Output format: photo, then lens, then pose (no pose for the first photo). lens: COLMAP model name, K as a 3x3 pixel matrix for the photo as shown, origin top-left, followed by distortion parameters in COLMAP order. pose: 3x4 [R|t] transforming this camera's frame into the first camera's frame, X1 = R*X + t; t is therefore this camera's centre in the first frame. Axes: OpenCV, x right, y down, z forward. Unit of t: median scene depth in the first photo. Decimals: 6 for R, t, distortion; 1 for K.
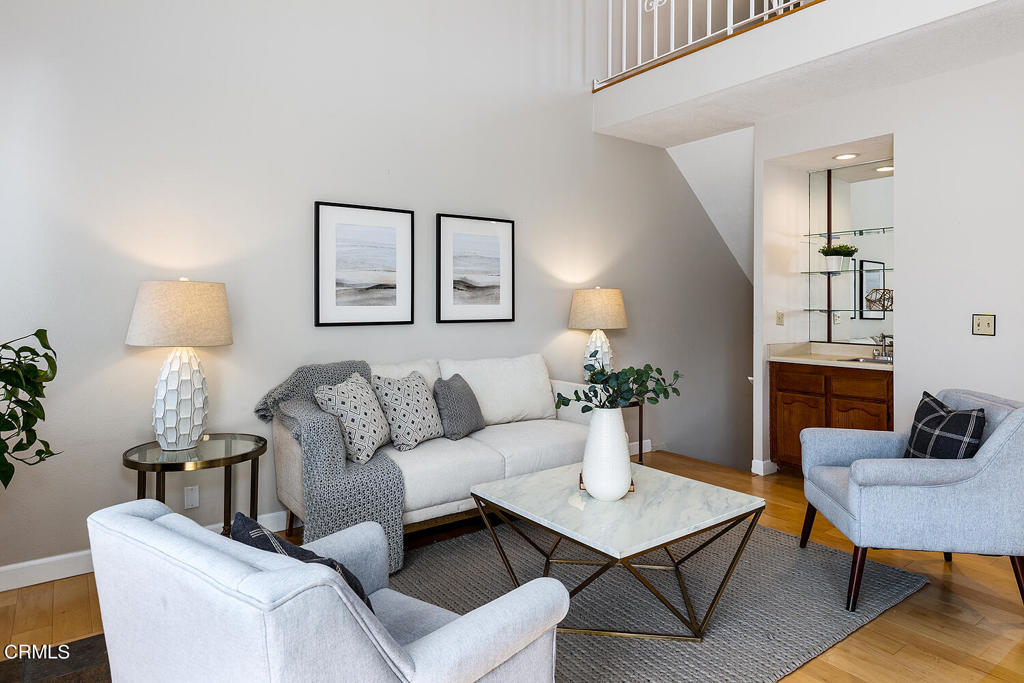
lens RADIAL K [[603.5, 0, 510.2], [0, 603.5, 307.3], [0, 0, 1]] dist [-0.000276, 0.000086]
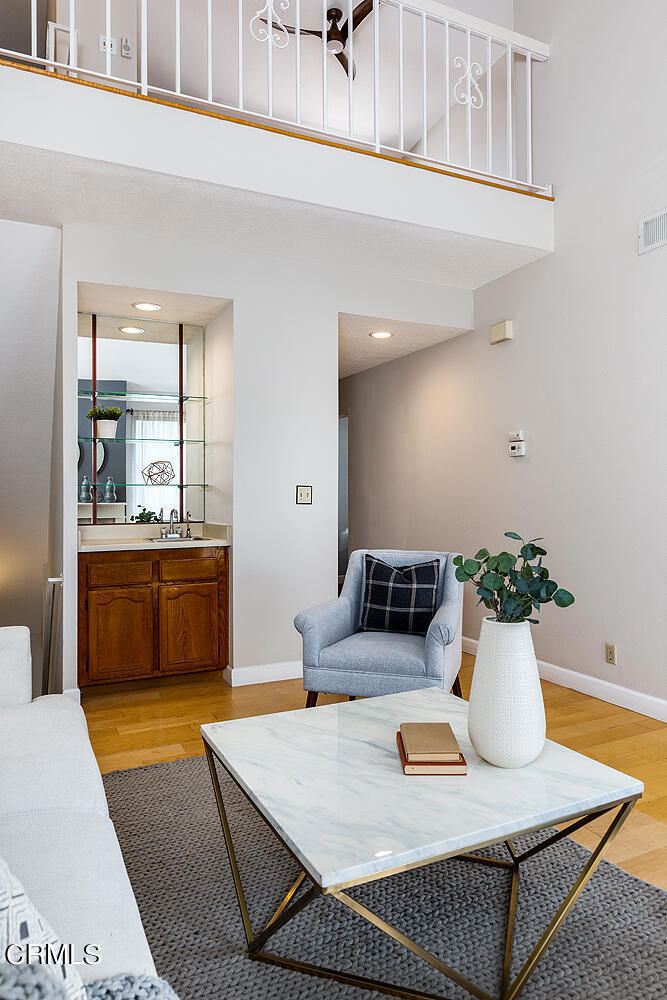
lens RADIAL K [[655.3, 0, 333.5], [0, 655.3, 500.0], [0, 0, 1]] dist [-0.000015, -0.000445]
pose [[0.190938, -0.019064, 0.981417, -0.361493], [0.010605, 0.999793, 0.017358, 0.015954], [-0.981545, 0.007094, 0.191101, 0.631759]]
